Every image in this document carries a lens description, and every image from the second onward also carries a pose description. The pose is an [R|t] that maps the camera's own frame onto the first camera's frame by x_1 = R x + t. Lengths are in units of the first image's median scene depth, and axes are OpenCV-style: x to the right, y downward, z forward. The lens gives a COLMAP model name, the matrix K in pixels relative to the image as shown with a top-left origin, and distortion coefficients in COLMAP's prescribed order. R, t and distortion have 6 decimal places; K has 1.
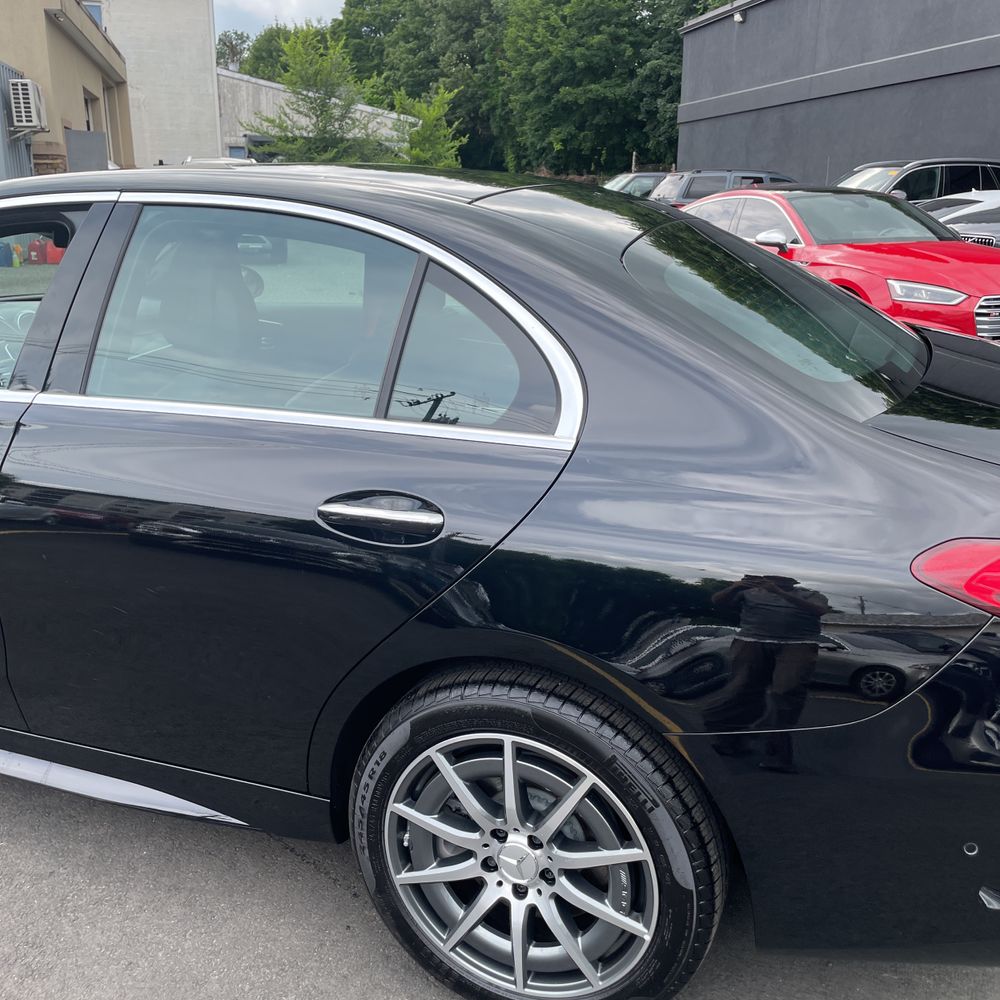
lens RADIAL K [[1000.6, 0, 500.9], [0, 1000.6, 496.4], [0, 0, 1]] dist [0.081710, -0.122695]
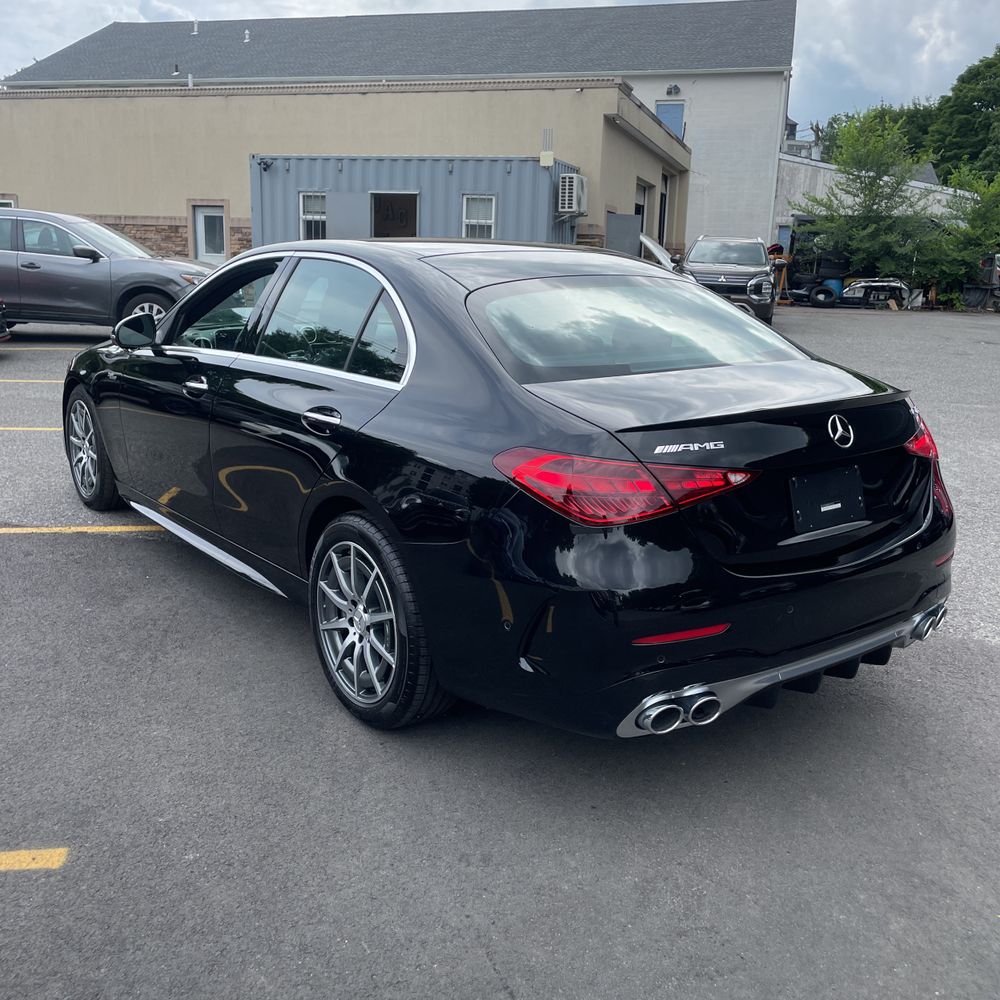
lens RADIAL K [[1000.6, 0, 500.9], [0, 1000.6, 496.4], [0, 0, 1]] dist [0.081710, -0.122695]
pose [[0.855108, 0.131873, -0.501397, 1.031917], [-0.167192, 0.985584, -0.025918, 0.141880], [0.490751, 0.105993, 0.864829, -0.412585]]
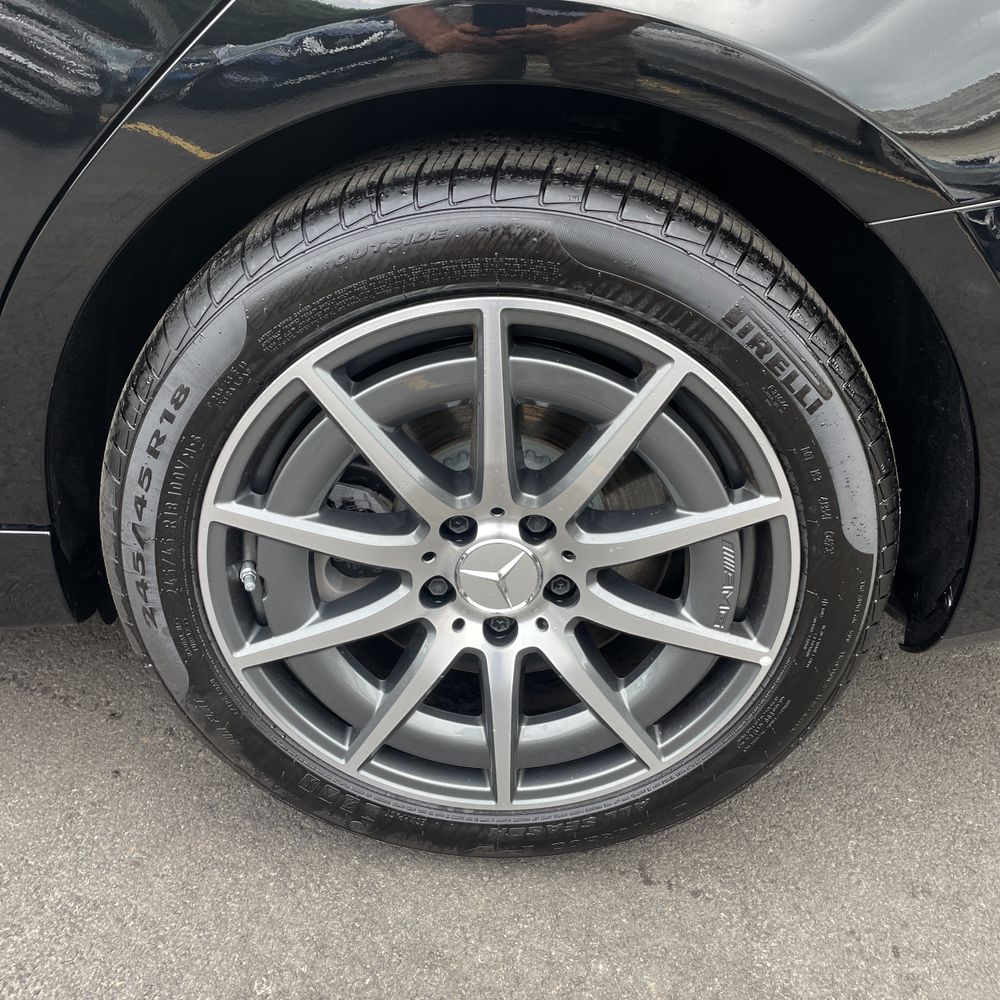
lens RADIAL K [[1000.6, 0, 500.9], [0, 1000.6, 496.4], [0, 0, 1]] dist [0.081710, -0.122695]
pose [[0.931579, -0.139251, 0.335812, -0.134477], [0.067528, 0.973937, 0.216533, 0.205882], [-0.357213, -0.179040, 0.916703, 0.524317]]
